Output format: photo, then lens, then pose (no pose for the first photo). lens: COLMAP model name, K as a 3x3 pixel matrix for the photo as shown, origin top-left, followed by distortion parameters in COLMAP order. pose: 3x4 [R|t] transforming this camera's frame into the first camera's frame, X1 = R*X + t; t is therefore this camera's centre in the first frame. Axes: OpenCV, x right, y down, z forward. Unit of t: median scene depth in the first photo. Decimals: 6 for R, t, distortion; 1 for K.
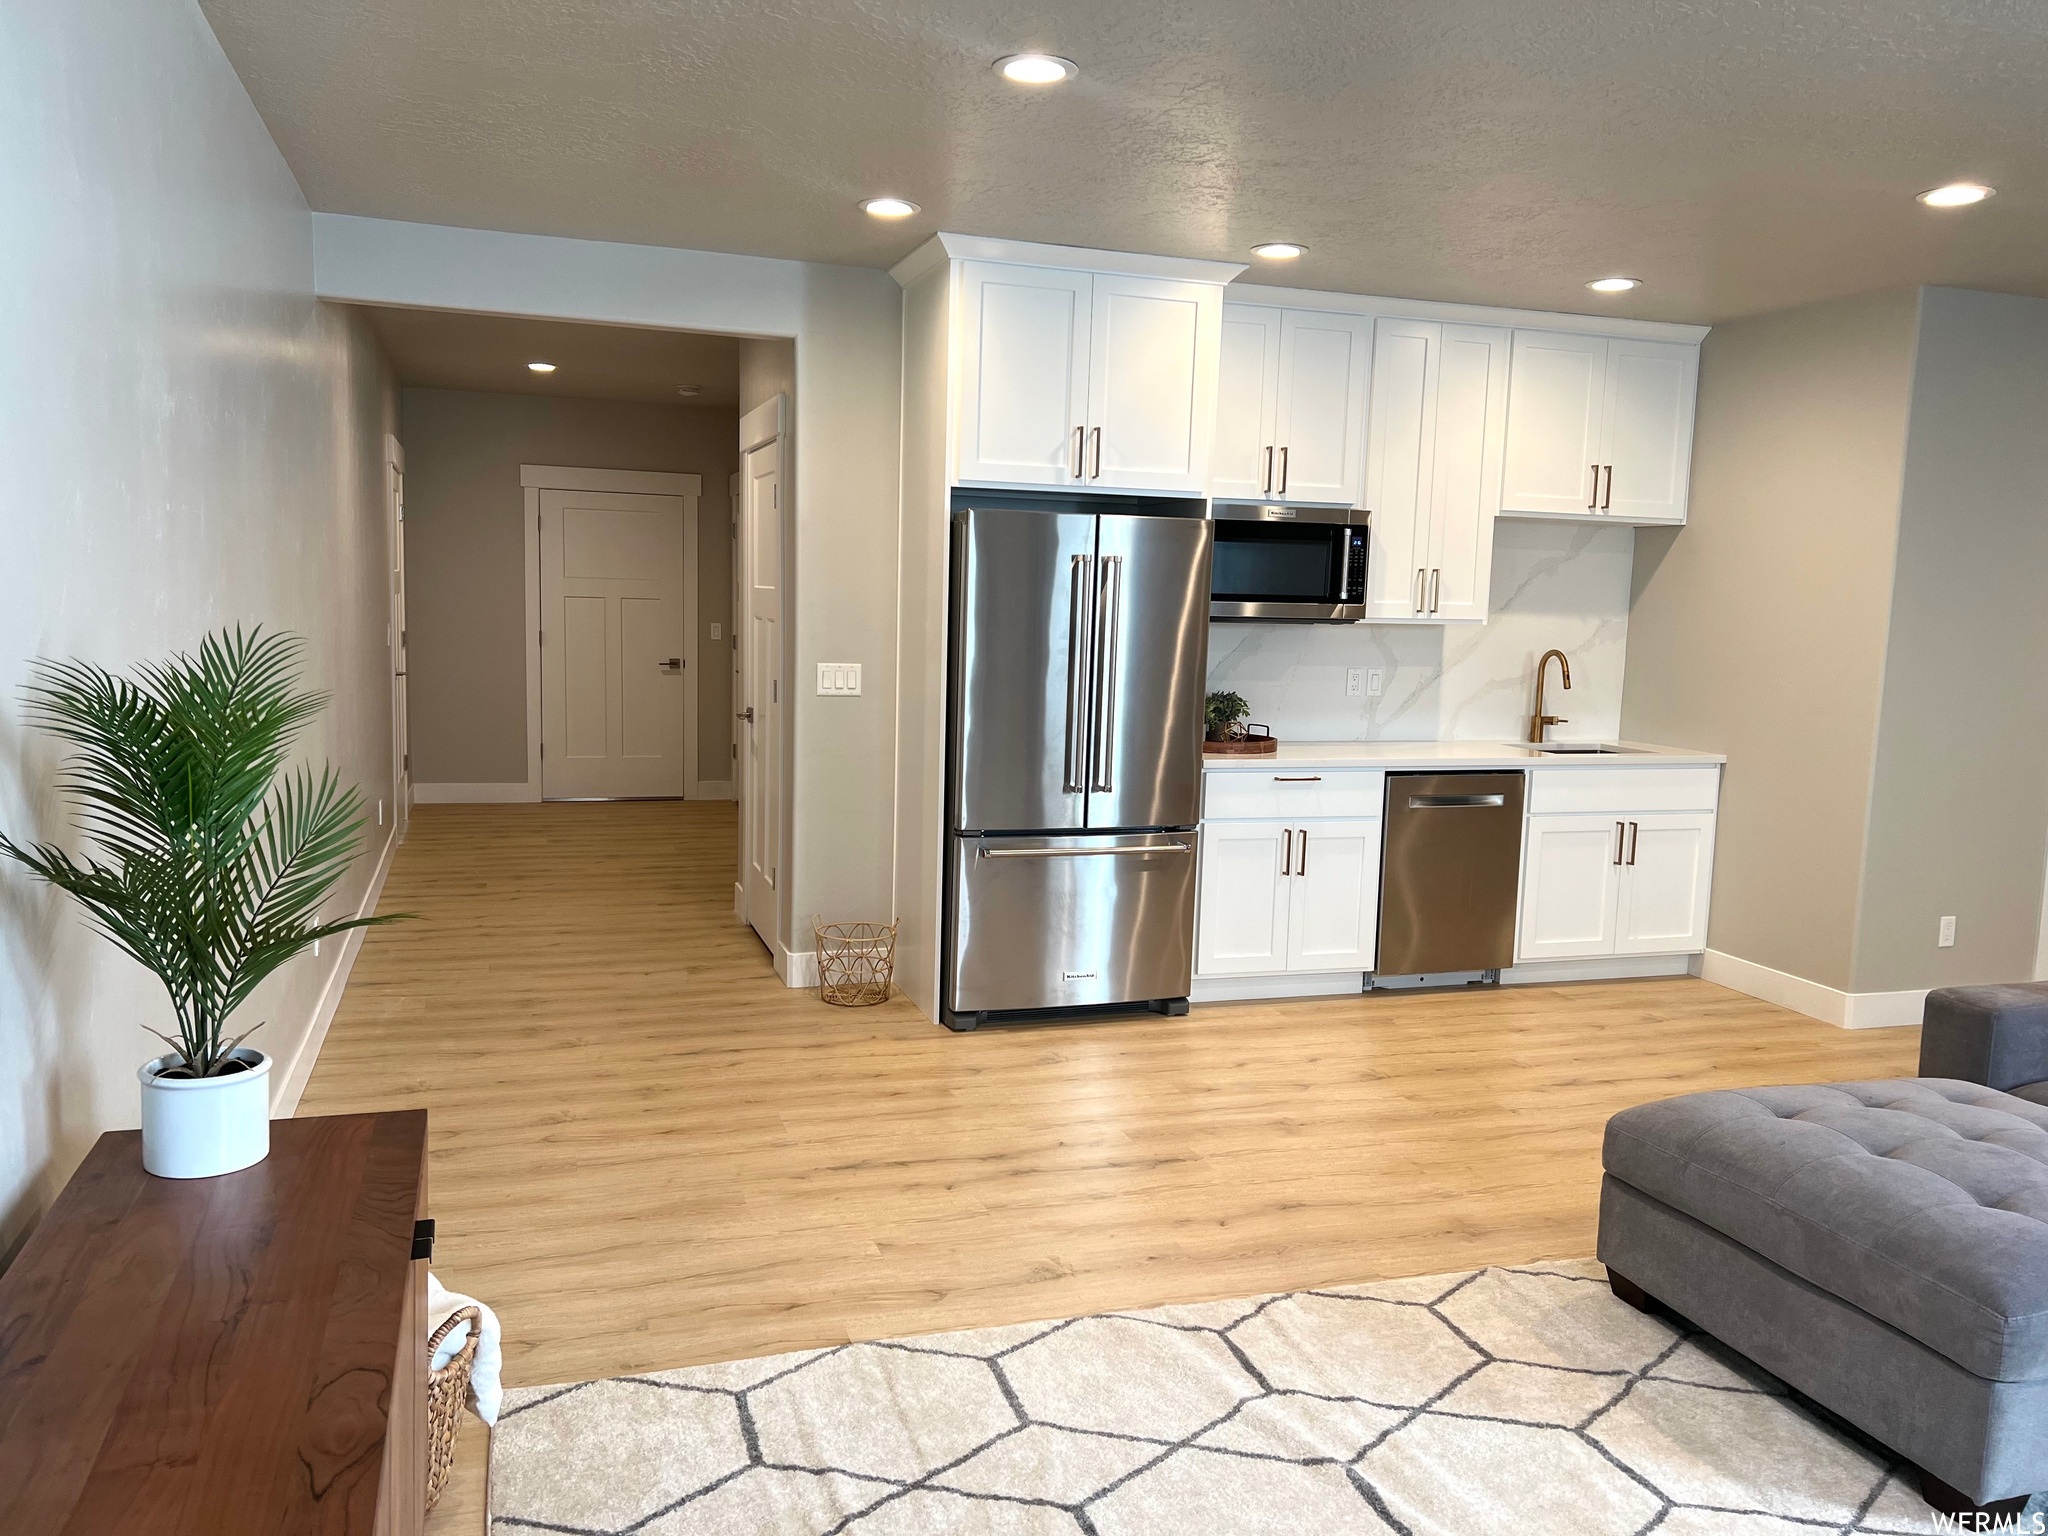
lens RADIAL K [[1534.0, 0, 1008.0], [0, 1534.0, 772.0], [0, 0, 1]] dist [0.067808, -0.065165]
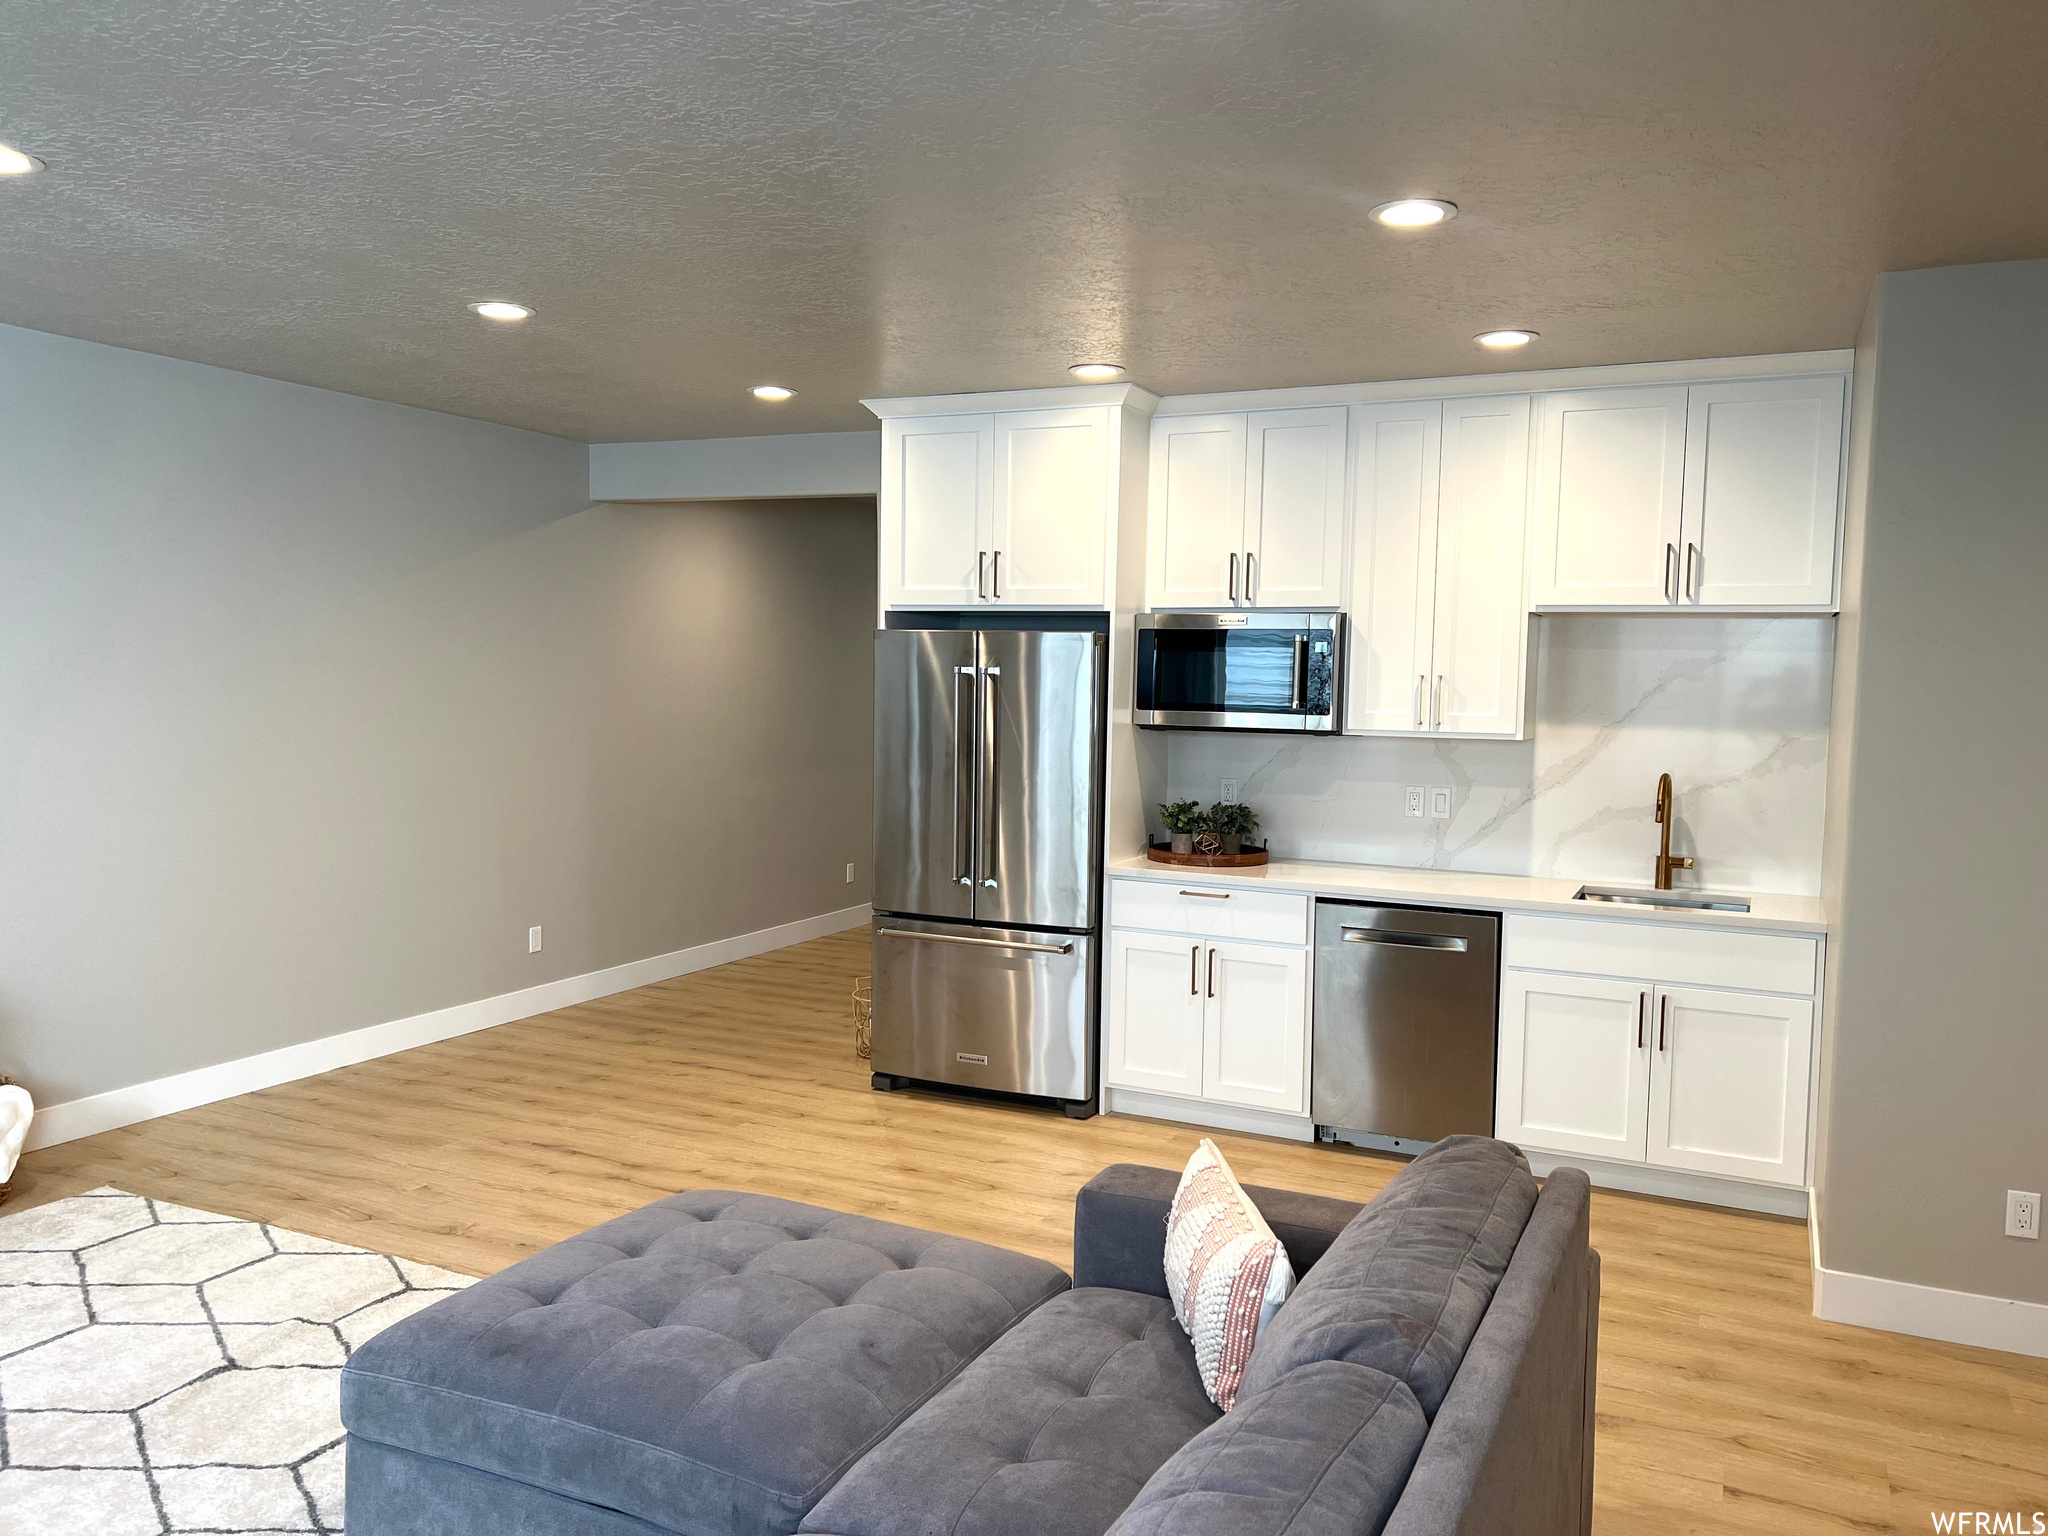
lens RADIAL K [[1534.0, 0, 1029.6], [0, 1534.0, 775.7], [0, 0, 1]] dist [0.067808, -0.065165]
pose [[0.723289, 0.031429, -0.689830, 0.789940], [-0.079707, 0.996086, -0.038191, -0.025090], [0.685930, 0.082607, 0.722963, 0.234342]]
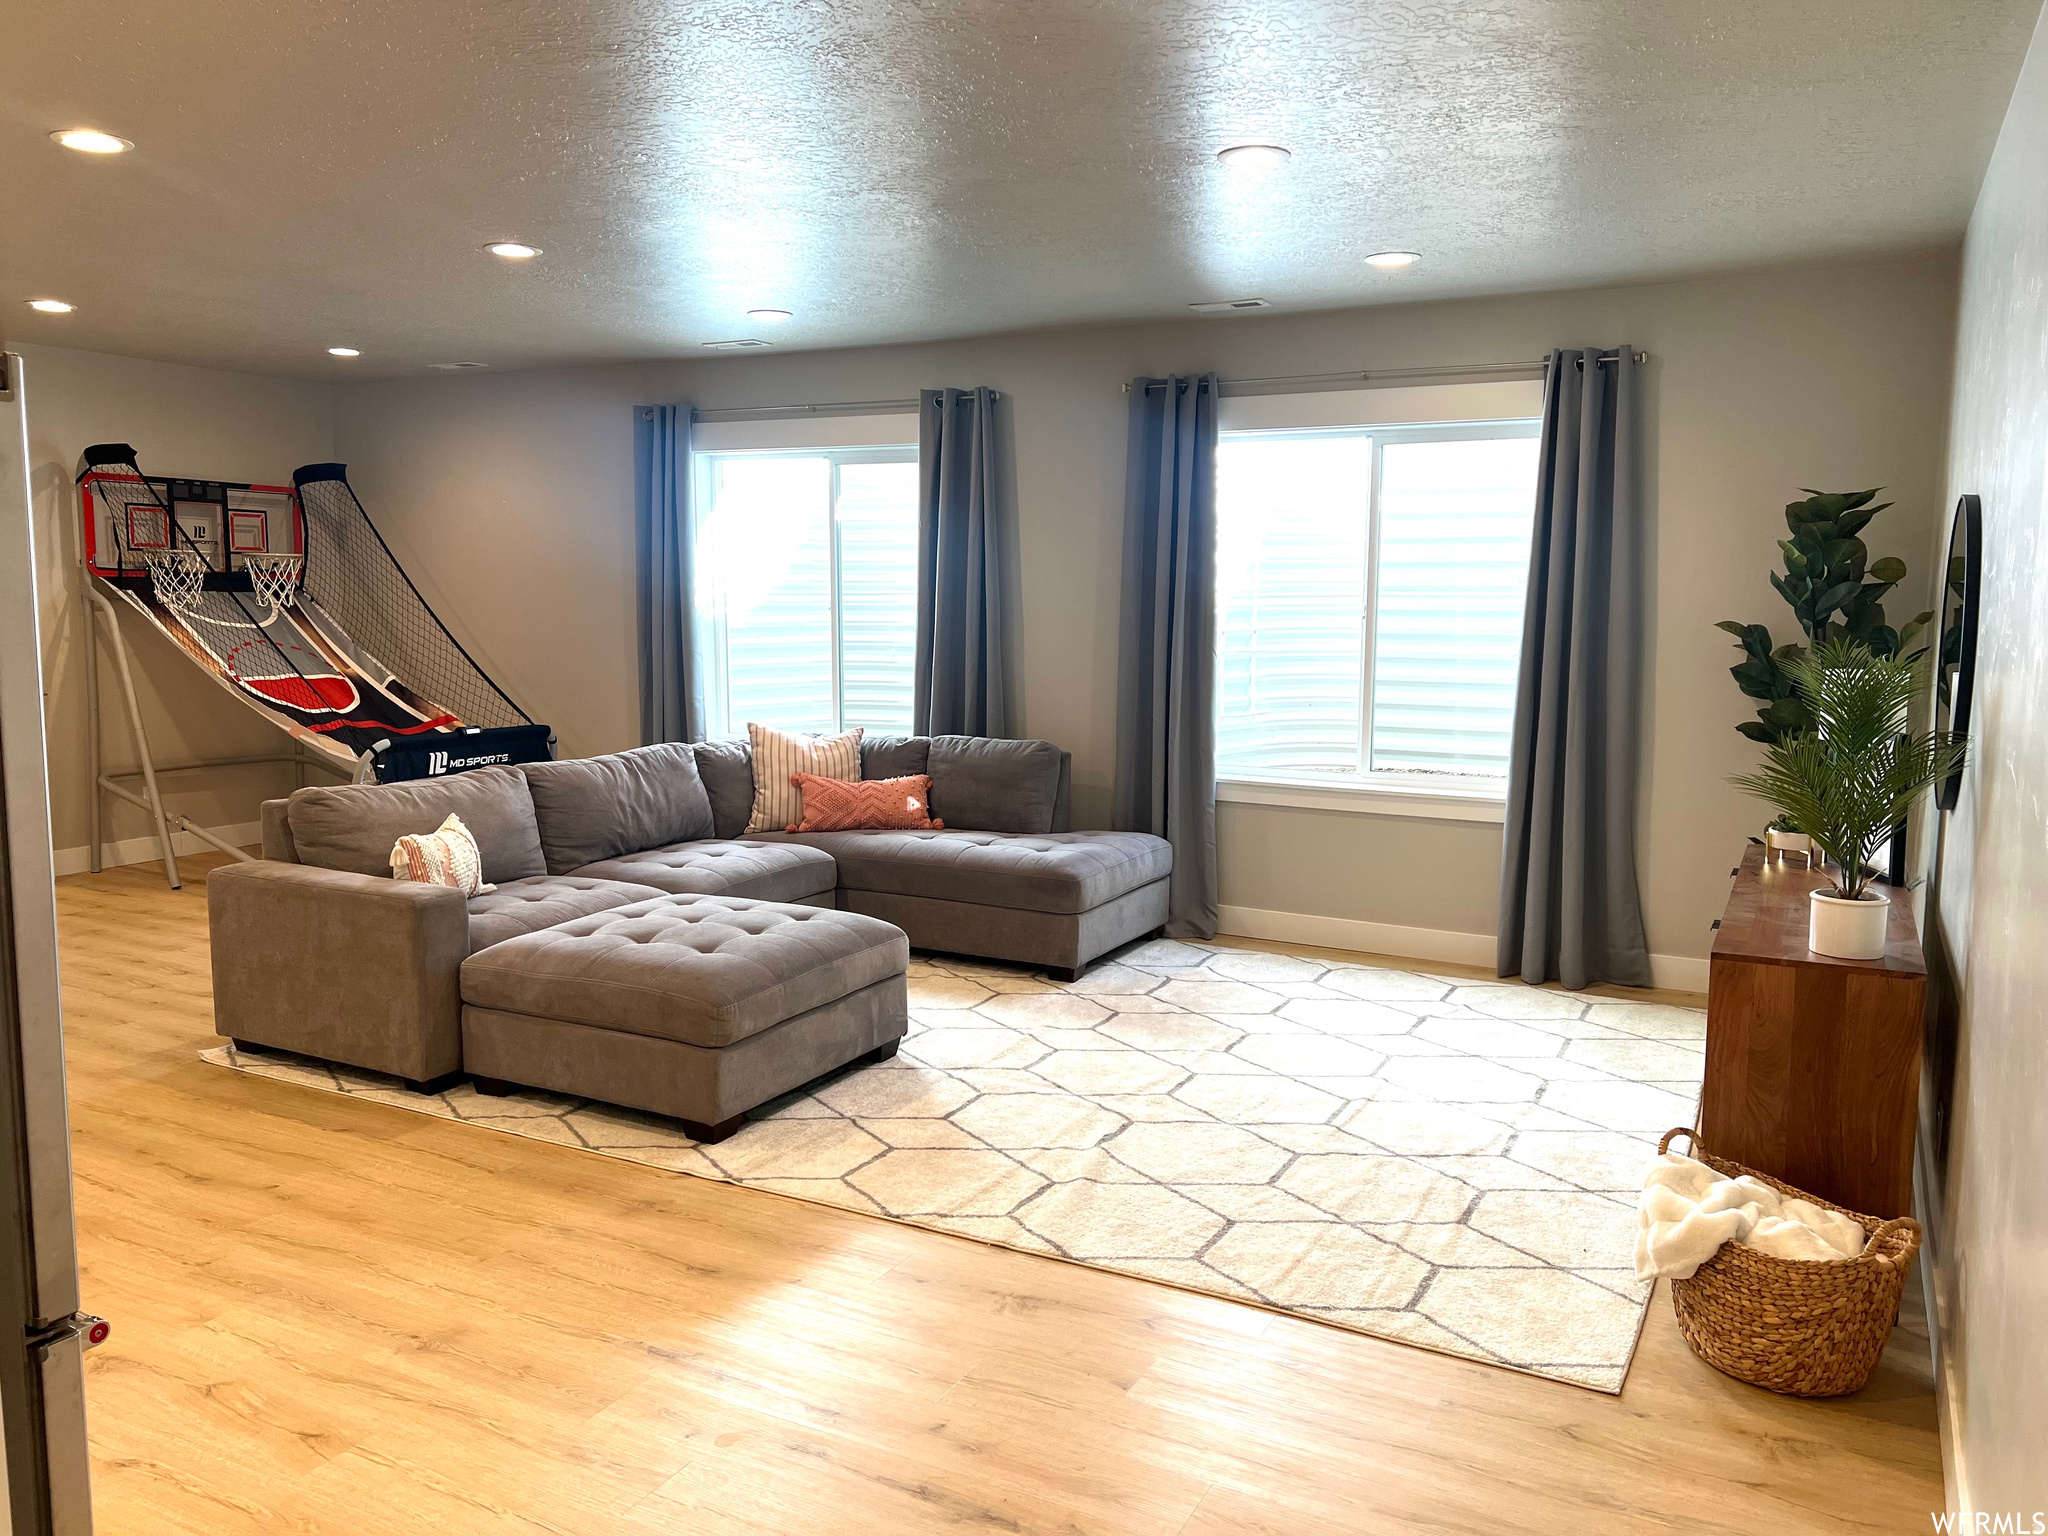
lens RADIAL K [[1534.0, 0, 1029.0], [0, 1534.0, 763.1], [0, 0, 1]] dist [0.067808, -0.065165]
pose [[-0.700647, -0.122578, 0.702900, -0.388839], [0.053340, 0.973377, 0.222916, -0.140093], [-0.711511, 0.193678, -0.675456, 1.004317]]
